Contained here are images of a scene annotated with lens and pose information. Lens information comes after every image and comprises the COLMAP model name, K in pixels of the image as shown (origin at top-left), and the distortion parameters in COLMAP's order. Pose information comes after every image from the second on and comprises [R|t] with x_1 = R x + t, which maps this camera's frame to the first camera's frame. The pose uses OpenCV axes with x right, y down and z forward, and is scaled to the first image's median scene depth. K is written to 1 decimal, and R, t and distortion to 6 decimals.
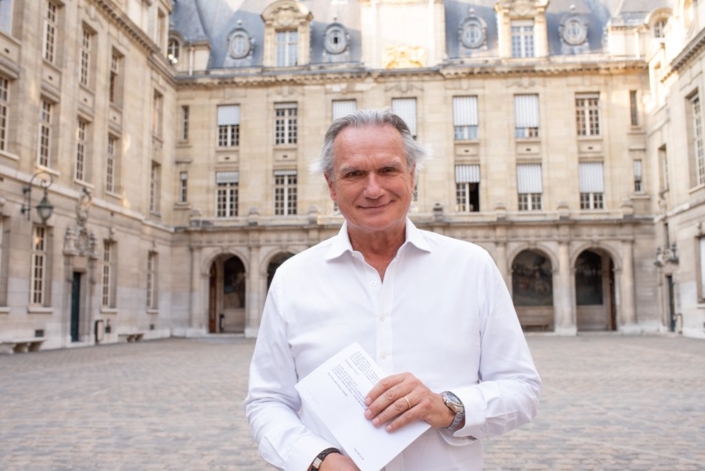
lens RADIAL K [[687.8, 0, 356.7], [0, 687.8, 235.5], [0, 0, 1]] dist [-0.104599, 0.111704]
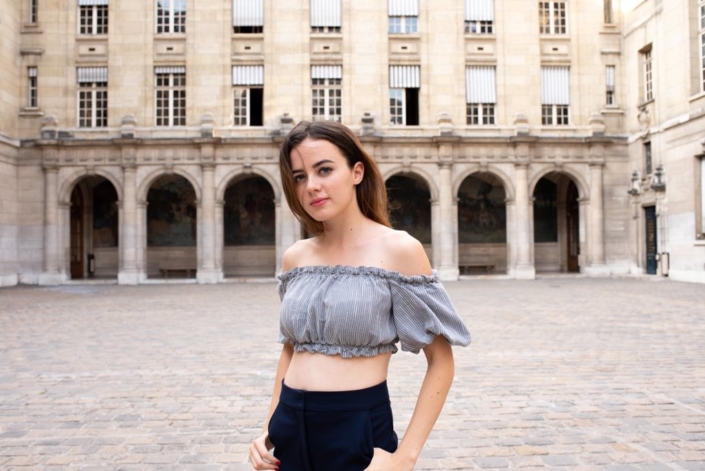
lens RADIAL K [[687.8, 0, 356.7], [0, 687.8, 235.5], [0, 0, 1]] dist [-0.104599, 0.111704]
pose [[0.989966, -0.001560, 0.141294, -0.005382], [-0.011164, 0.995950, 0.089214, 0.022910], [-0.140861, -0.089896, 0.985940, 0.212489]]
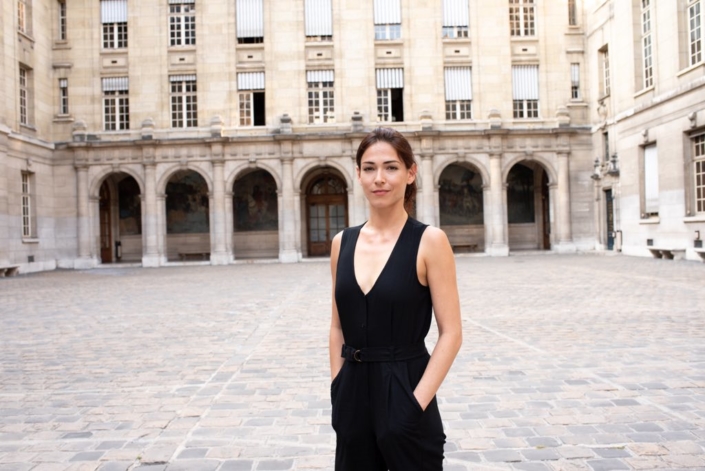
lens RADIAL K [[685.7, 0, 356.6], [0, 685.7, 235.5], [0, 0, 1]] dist [-0.103513, 0.110563]
pose [[0.993654, -0.023506, 0.109999, 0.016305], [0.010997, 0.993538, 0.112970, 0.012271], [-0.111943, -0.111043, 0.987491, 0.106019]]
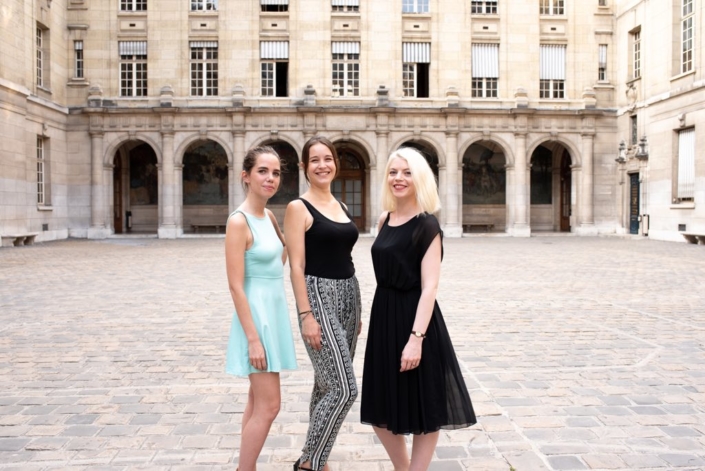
lens RADIAL K [[684.1, 0, 356.5], [0, 684.1, 235.4], [0, 0, 1]] dist [-0.100231, 0.105584]
pose [[0.989575, -0.000686, 0.144020, -0.039126], [-0.020686, 0.988943, 0.146847, 0.014583], [-0.142529, -0.148295, 0.978619, 0.128810]]
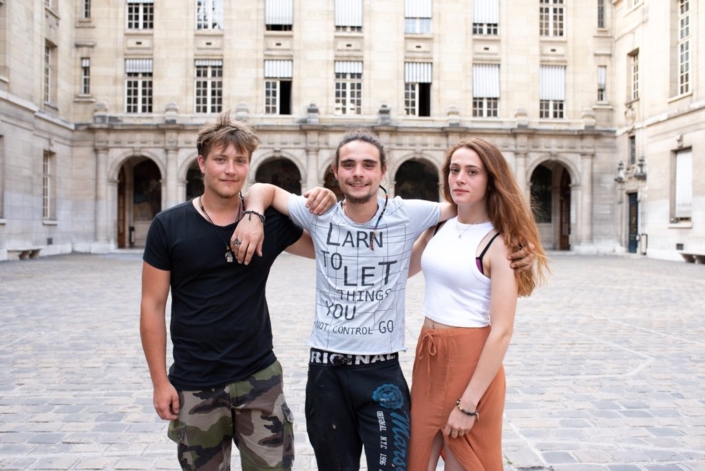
lens RADIAL K [[685.7, 0, 356.6], [0, 685.7, 235.5], [0, 0, 1]] dist [-0.103513, 0.110563]
pose [[0.989491, 0.011107, 0.144165, -0.042398], [-0.028883, 0.992134, 0.121803, 0.013889], [-0.141678, -0.124687, 0.982029, 0.119426]]
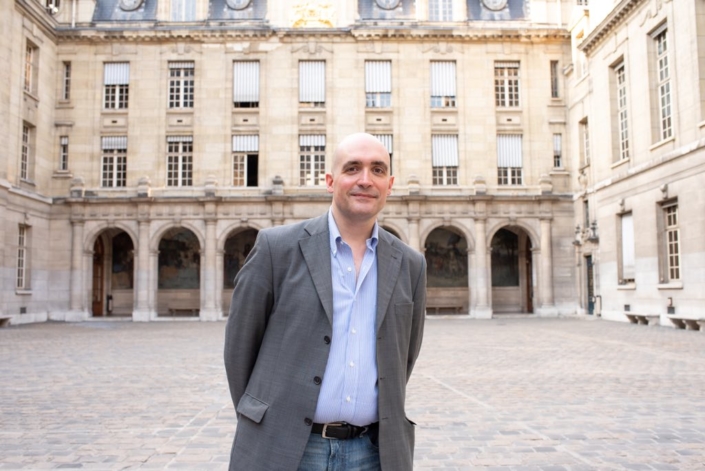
lens RADIAL K [[685.7, 0, 356.6], [0, 685.7, 235.5], [0, 0, 1]] dist [-0.103513, 0.110563]
pose [[0.992691, 0.008822, 0.120365, 0.021047], [-0.012182, 0.999556, 0.027209, 0.008354], [-0.120071, -0.028476, 0.992357, 0.082557]]
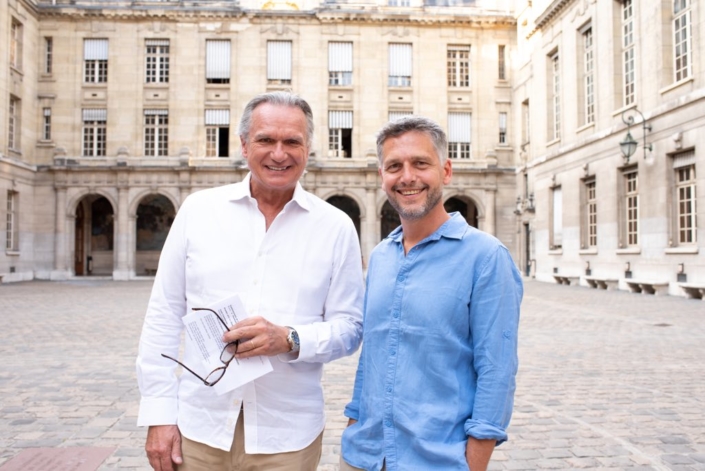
lens RADIAL K [[685.7, 0, 356.6], [0, 685.7, 235.5], [0, 0, 1]] dist [-0.103513, 0.110563]
pose [[0.985518, 0.010833, 0.169222, 0.016041], [-0.024595, 0.996536, 0.079441, -0.000570], [-0.167775, -0.082453, 0.982371, -0.008902]]
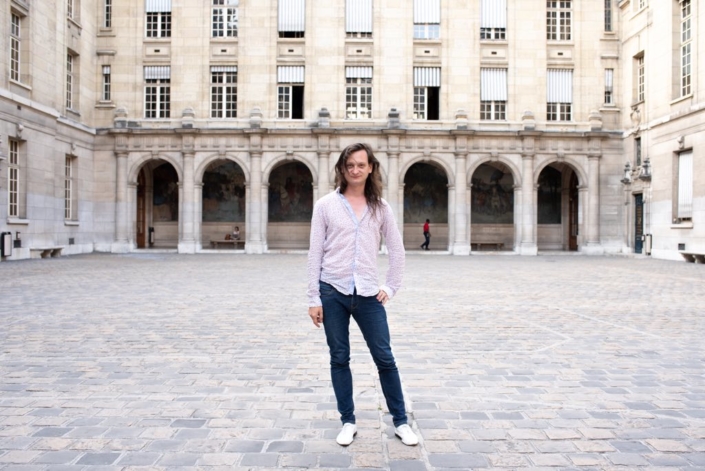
lens RADIAL K [[684.1, 0, 356.5], [0, 684.1, 235.4], [0, 0, 1]] dist [-0.100231, 0.105584]
pose [[0.994500, 0.012151, 0.104032, -0.022613], [-0.024545, 0.992626, 0.118703, 0.013545], [-0.101823, -0.120603, 0.987465, 0.094279]]
